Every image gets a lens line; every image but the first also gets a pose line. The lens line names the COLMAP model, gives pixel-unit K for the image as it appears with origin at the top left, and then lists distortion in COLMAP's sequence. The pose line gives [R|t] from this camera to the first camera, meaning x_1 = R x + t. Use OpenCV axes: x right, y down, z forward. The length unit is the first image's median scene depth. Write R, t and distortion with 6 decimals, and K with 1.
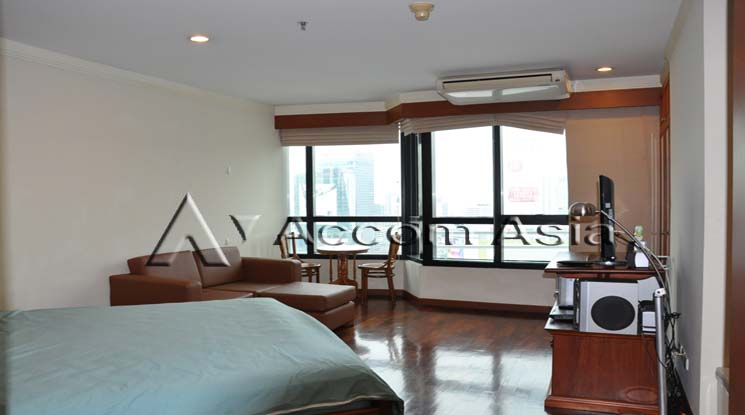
lens RADIAL K [[582.0, 0, 371.3], [0, 582.0, 207.1], [0, 0, 1]] dist [-0.117407, 0.077925]
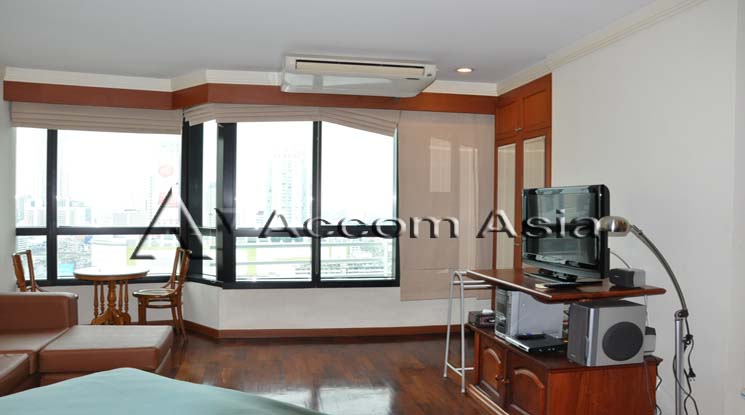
lens RADIAL K [[582.0, 0, 360.3], [0, 582.0, 206.2], [0, 0, 1]] dist [-0.117407, 0.077925]
pose [[0.837830, 0.013317, 0.545769, -0.186612], [-0.007288, 0.999886, -0.013211, -0.004009], [-0.545882, 0.007091, 0.837832, 0.229899]]
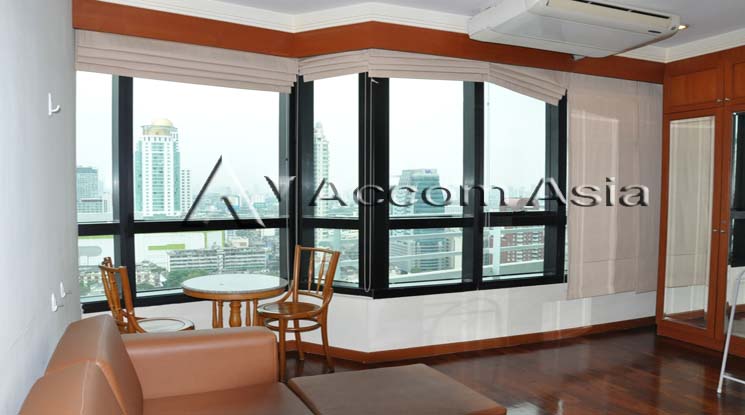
lens RADIAL K [[582.0, 0, 374.7], [0, 582.0, 214.3], [0, 0, 1]] dist [-0.117407, 0.077925]
pose [[0.691222, -0.021600, 0.722319, -0.342261], [0.002497, 0.999619, 0.027504, -0.003612], [-0.722638, -0.017208, 0.691013, 0.577840]]
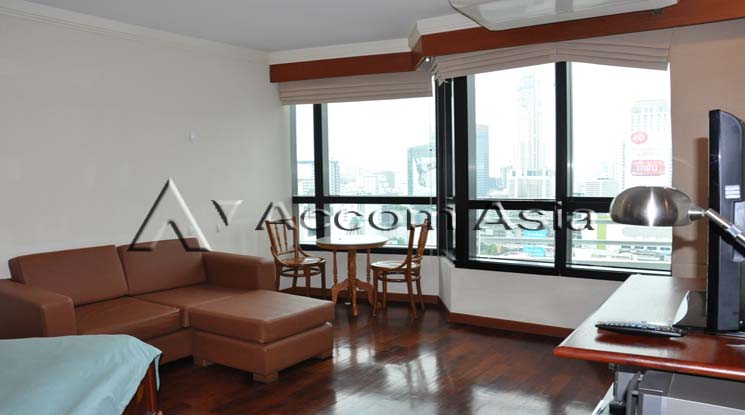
lens RADIAL K [[582.0, 0, 372.5], [0, 582.0, 223.0], [0, 0, 1]] dist [-0.117407, 0.077925]
pose [[0.981934, 0.012576, -0.188805, 0.121960], [0.001275, 0.997327, 0.073060, -0.005101], [0.189219, -0.071981, 0.979293, 0.286178]]
